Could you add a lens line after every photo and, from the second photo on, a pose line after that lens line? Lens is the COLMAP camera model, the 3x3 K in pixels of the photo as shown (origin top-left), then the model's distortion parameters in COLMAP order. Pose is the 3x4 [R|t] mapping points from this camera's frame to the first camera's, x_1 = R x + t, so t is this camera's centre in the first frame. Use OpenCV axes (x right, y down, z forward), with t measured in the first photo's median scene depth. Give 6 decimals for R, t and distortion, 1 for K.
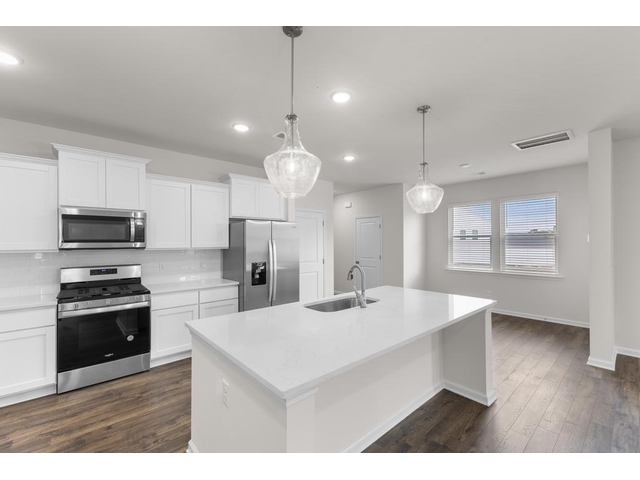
lens RADIAL K [[279.1, 0, 318.4], [0, 279.1, 240.6], [0, 0, 1]] dist [-0.000391, -0.001147]
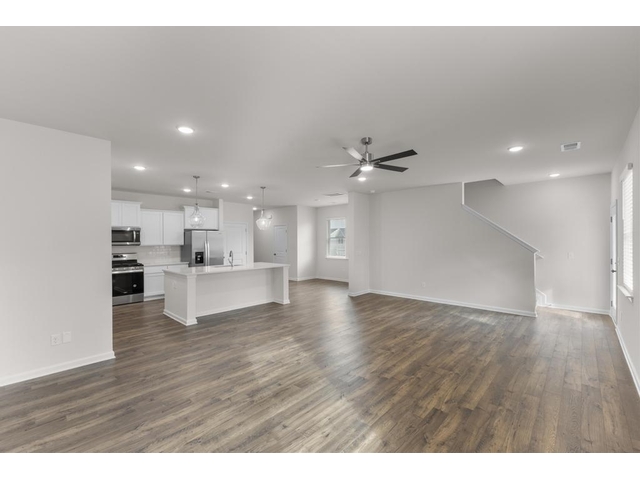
lens RADIAL K [[279.1, 0, 318.4], [0, 279.1, 240.6], [0, 0, 1]] dist [-0.000391, -0.001147]
pose [[0.997294, -0.003112, 0.073451, 0.526570], [0.002708, 0.999981, 0.005603, -0.012543], [-0.073467, -0.005389, 0.997283, -1.119632]]
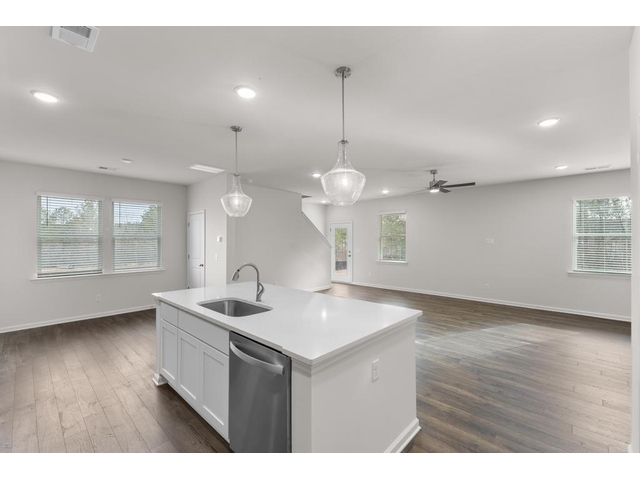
lens RADIAL K [[279.1, 0, 318.4], [0, 279.1, 240.6], [0, 0, 1]] dist [-0.000391, -0.001147]
pose [[-0.091296, 0.009082, 0.995782, -0.612656], [-0.002792, 0.999952, -0.009376, 0.007009], [-0.995820, -0.003636, -0.091266, 0.584284]]
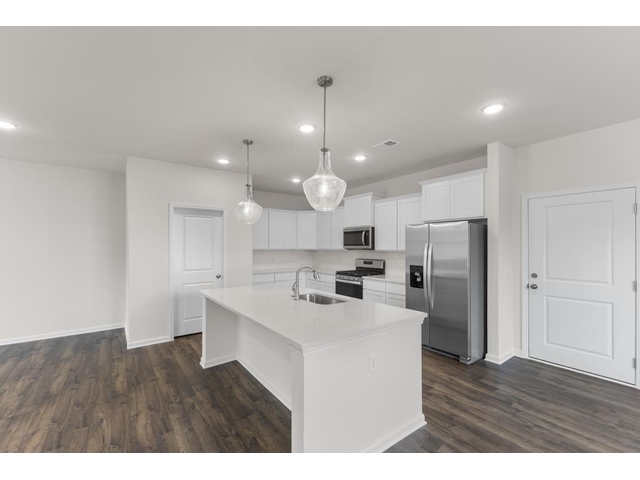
lens RADIAL K [[280.6, 0, 317.6], [0, 280.6, 243.3], [0, 0, 1]] dist [0.009742, -0.000398]
pose [[-0.090613, -0.005339, -0.995872, 0.921720], [0.004170, 0.999975, -0.005740, 0.000964], [0.995877, -0.004673, -0.090589, 0.801499]]
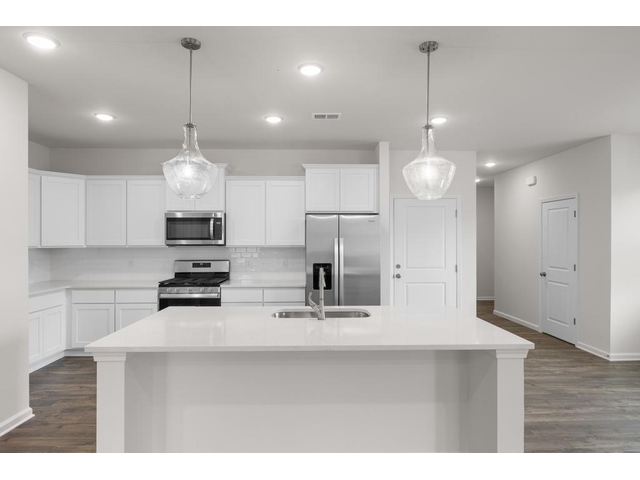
lens RADIAL K [[385.3, 0, 320.0], [0, 385.3, 240.0], [0, 0, 1]] dist [0.002055, 0.000592]
pose [[0.766374, 0.005296, -0.642373, 0.602747], [-0.001166, 0.999976, 0.006853, -0.003758], [0.642394, -0.004503, 0.766361, 0.083210]]
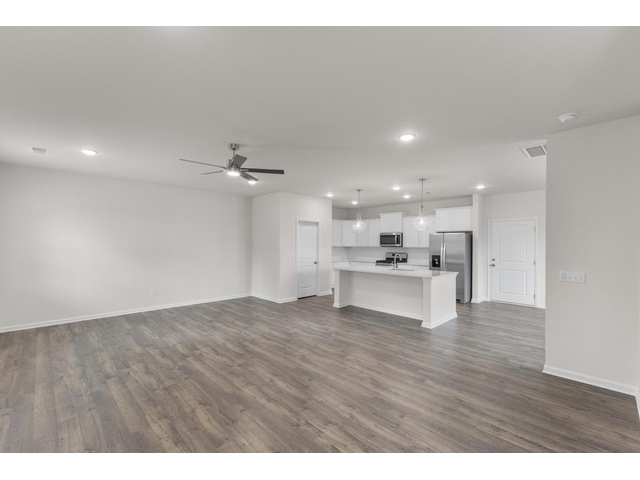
lens RADIAL K [[279.1, 0, 318.4], [0, 279.1, 240.6], [0, 0, 1]] dist [-0.000391, -0.001147]
pose [[0.045066, -0.004797, -0.998973, 1.811941], [-0.002498, 0.999985, -0.004915, -0.012916], [0.998981, 0.002717, 0.045053, 0.119064]]
